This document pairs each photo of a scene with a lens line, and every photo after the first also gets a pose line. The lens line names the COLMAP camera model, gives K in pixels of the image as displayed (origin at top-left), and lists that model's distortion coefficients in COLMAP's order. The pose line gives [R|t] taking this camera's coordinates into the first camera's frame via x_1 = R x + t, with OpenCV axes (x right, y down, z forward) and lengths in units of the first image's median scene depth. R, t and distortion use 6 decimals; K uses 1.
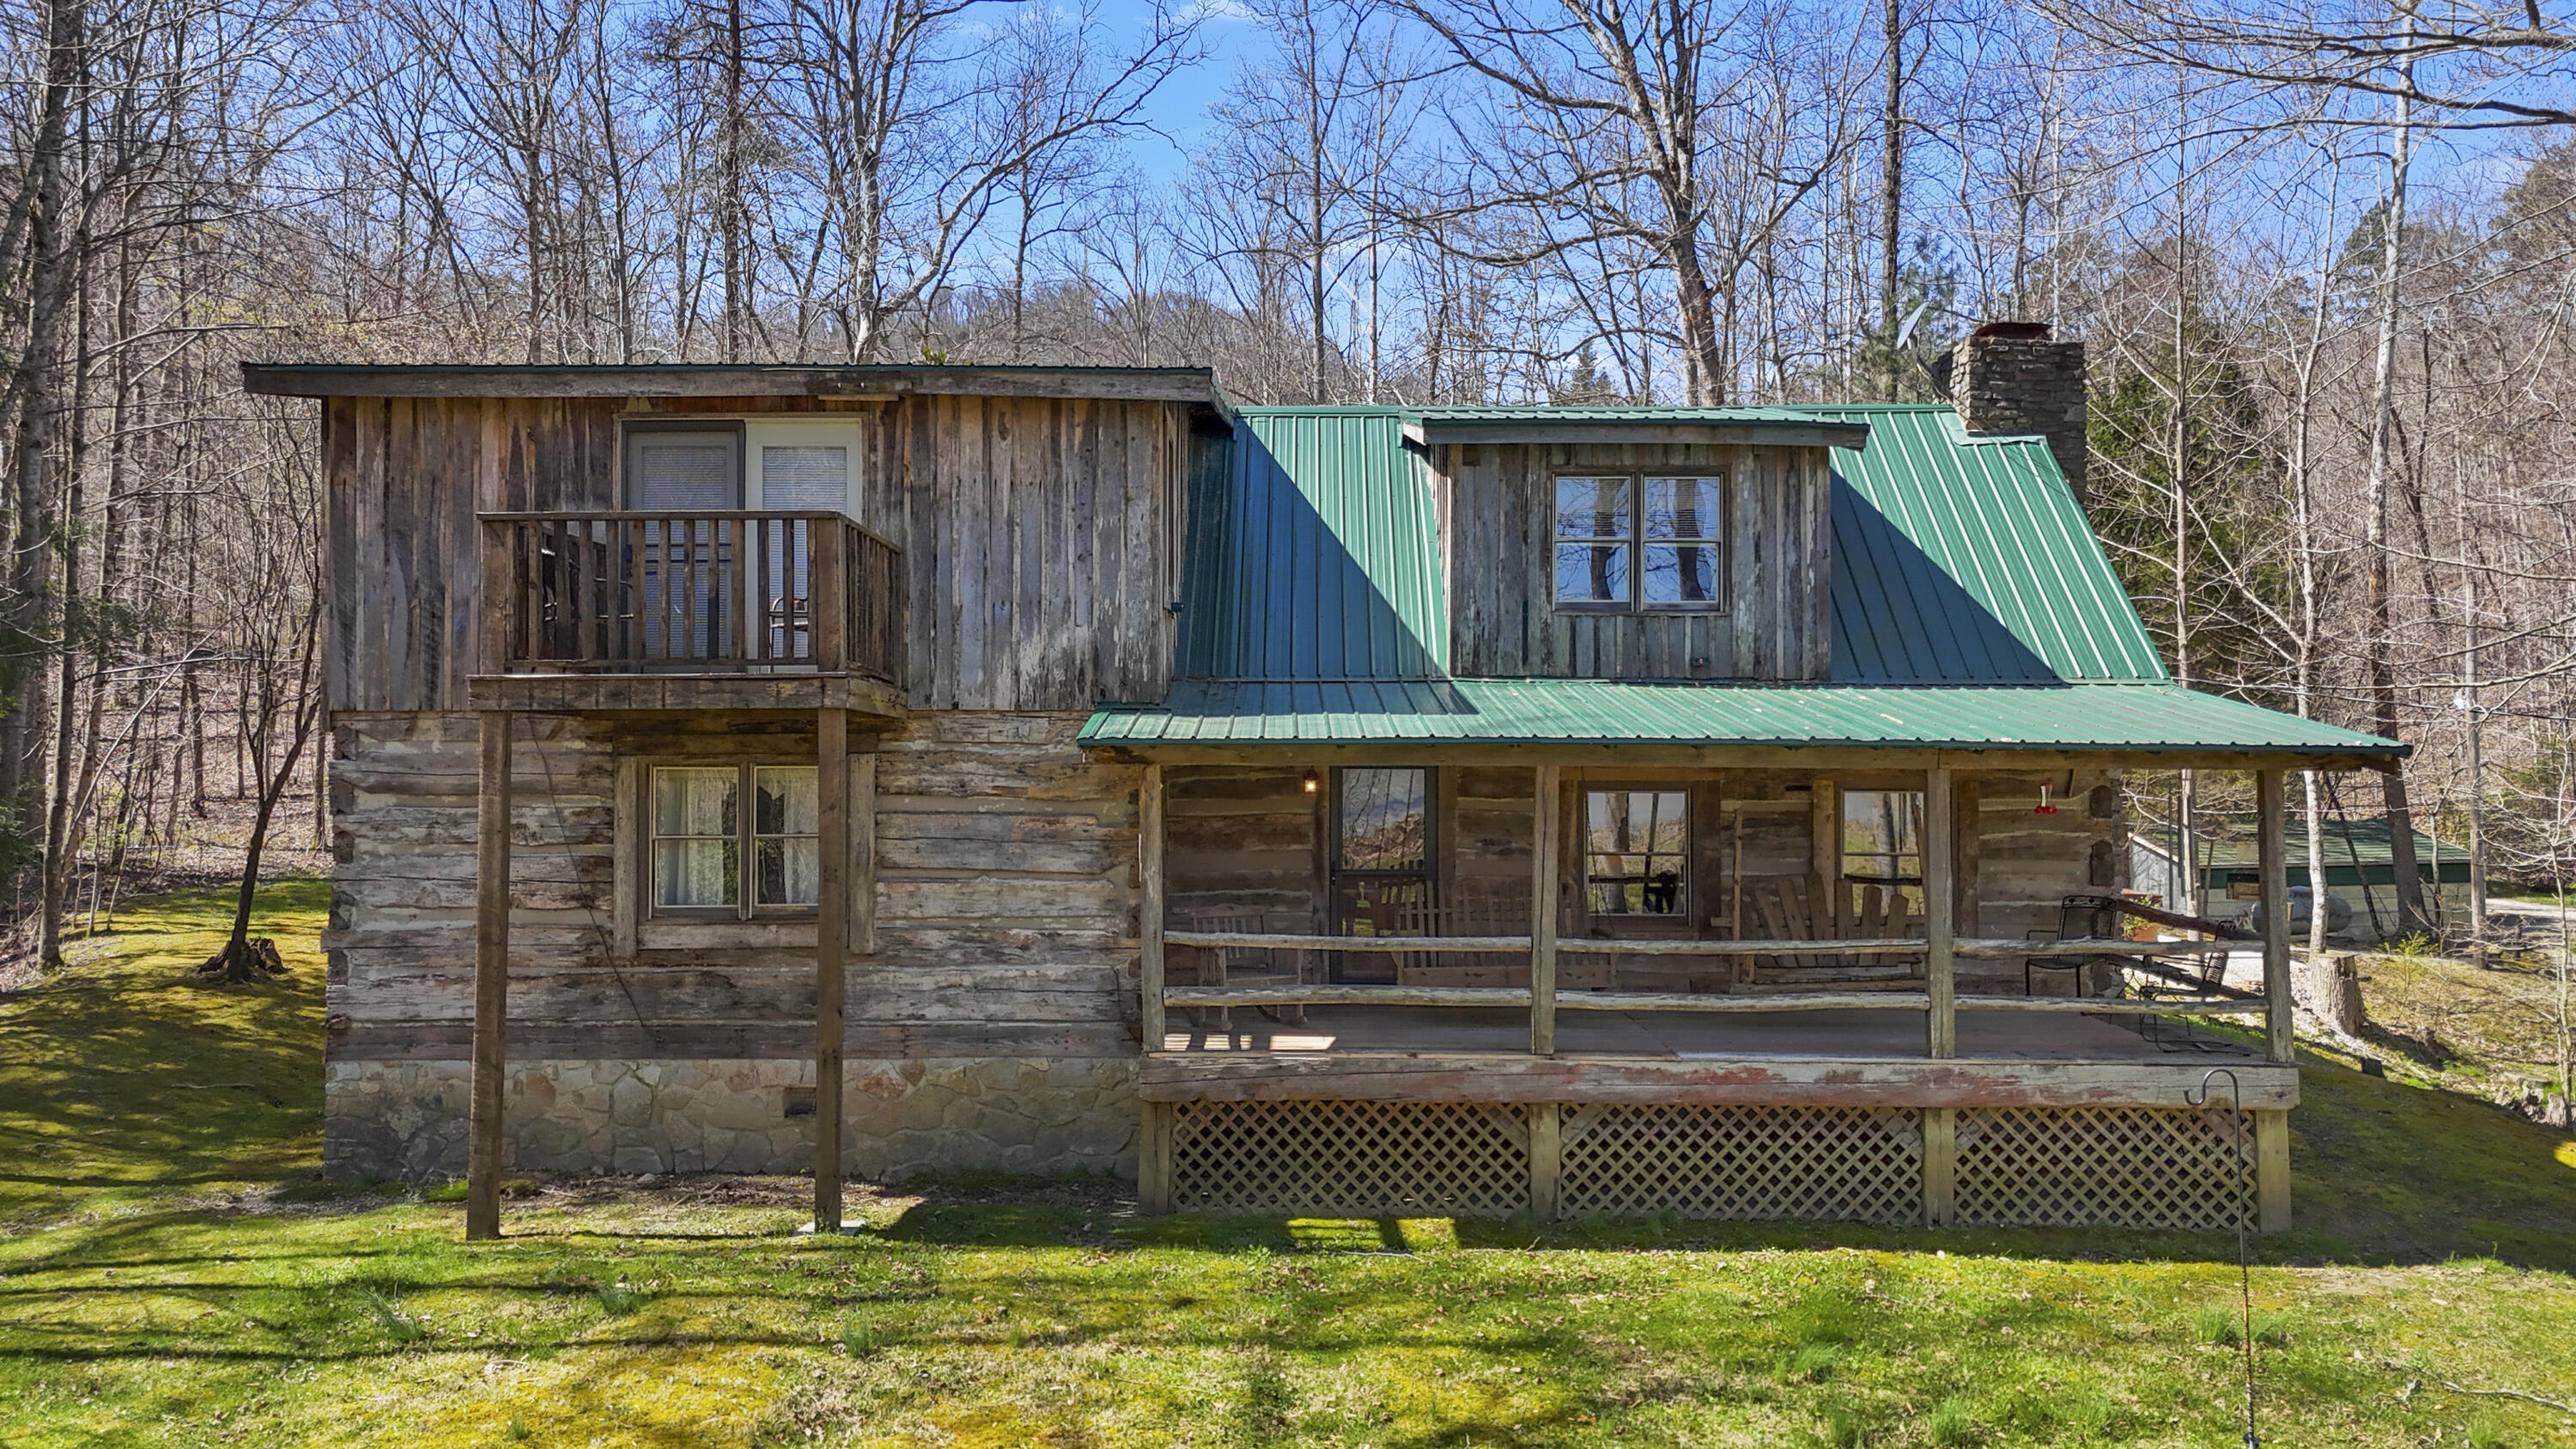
lens RADIAL K [[1925.1, 0, 1290.6], [0, 1925.1, 710.9], [0, 0, 1]] dist [0.096963, -0.052812]
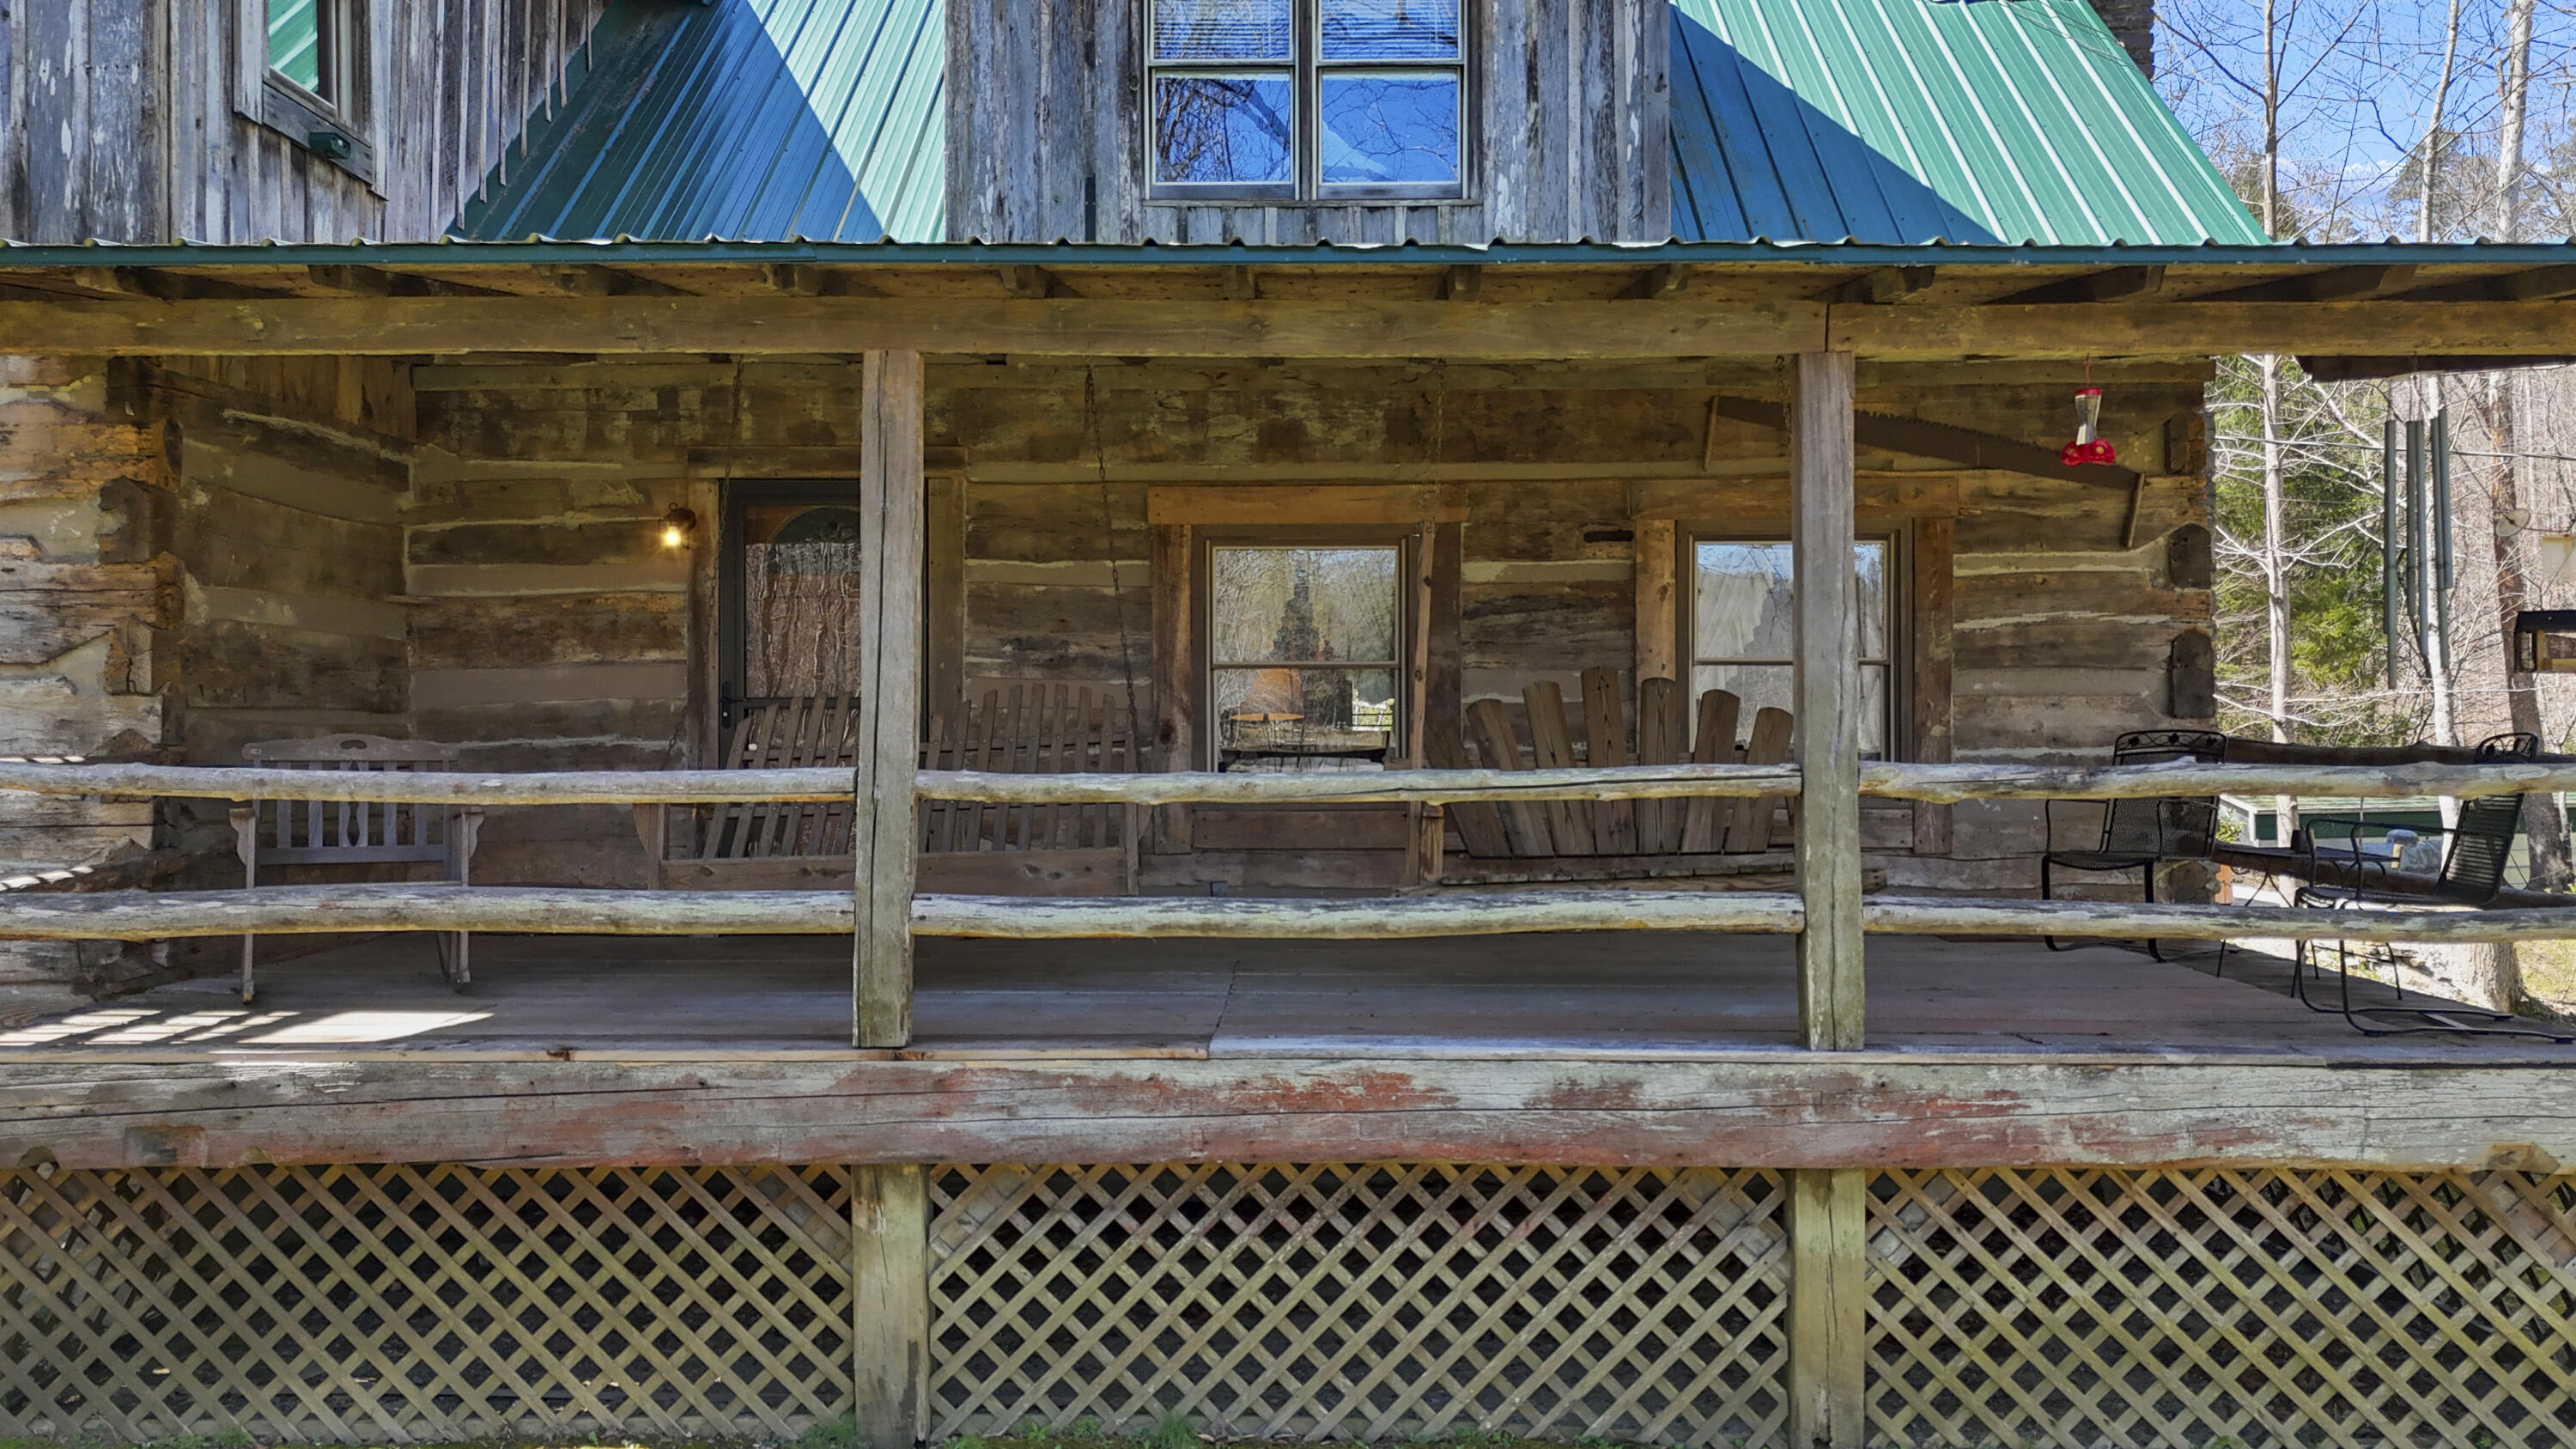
lens RADIAL K [[1925.1, 0, 1273.2], [0, 1925.1, 702.4], [0, 0, 1]] dist [0.096963, -0.052812]
pose [[0.999771, -0.004470, -0.020929, 0.222782], [0.004562, 0.999980, 0.004342, 0.101314], [0.020909, -0.004436, 0.999772, 0.580700]]
